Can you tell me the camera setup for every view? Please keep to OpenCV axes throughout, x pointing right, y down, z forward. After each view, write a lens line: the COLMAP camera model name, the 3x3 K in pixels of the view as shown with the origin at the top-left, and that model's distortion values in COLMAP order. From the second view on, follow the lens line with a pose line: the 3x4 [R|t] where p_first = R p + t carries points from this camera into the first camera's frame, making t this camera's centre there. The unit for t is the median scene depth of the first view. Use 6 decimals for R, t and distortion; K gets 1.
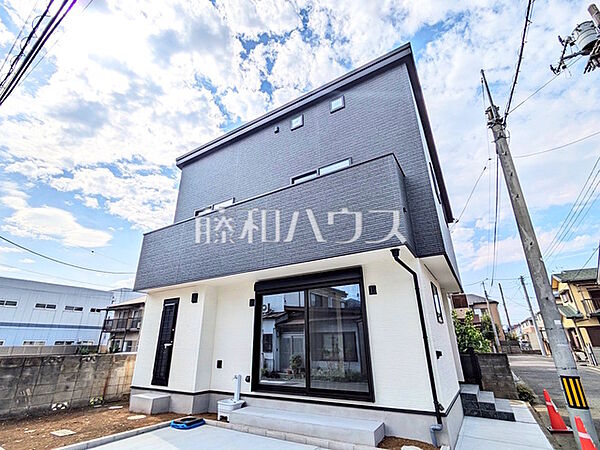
lens RADIAL K [[287.9, 0, 296.5], [0, 287.9, 226.9], [0, 0, 1]] dist [-0.000880, -0.000130]
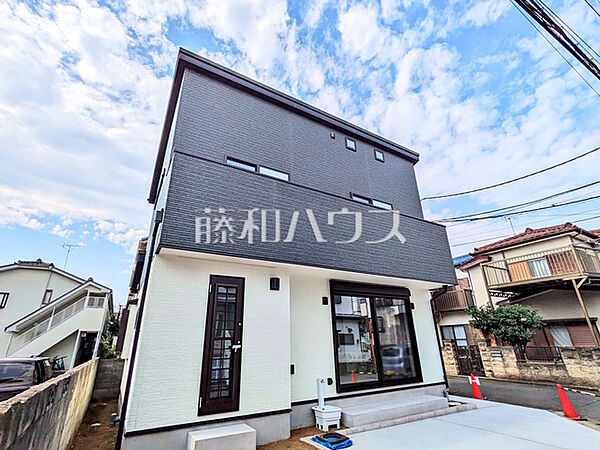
lens RADIAL K [[287.9, 0, 296.5], [0, 287.9, 226.9], [0, 0, 1]] dist [-0.000880, -0.000130]
pose [[0.463999, 0.332295, 0.821148, -1.056731], [-0.316493, 0.927979, -0.196689, 0.253577], [-0.827368, -0.168624, 0.535751, 0.610309]]
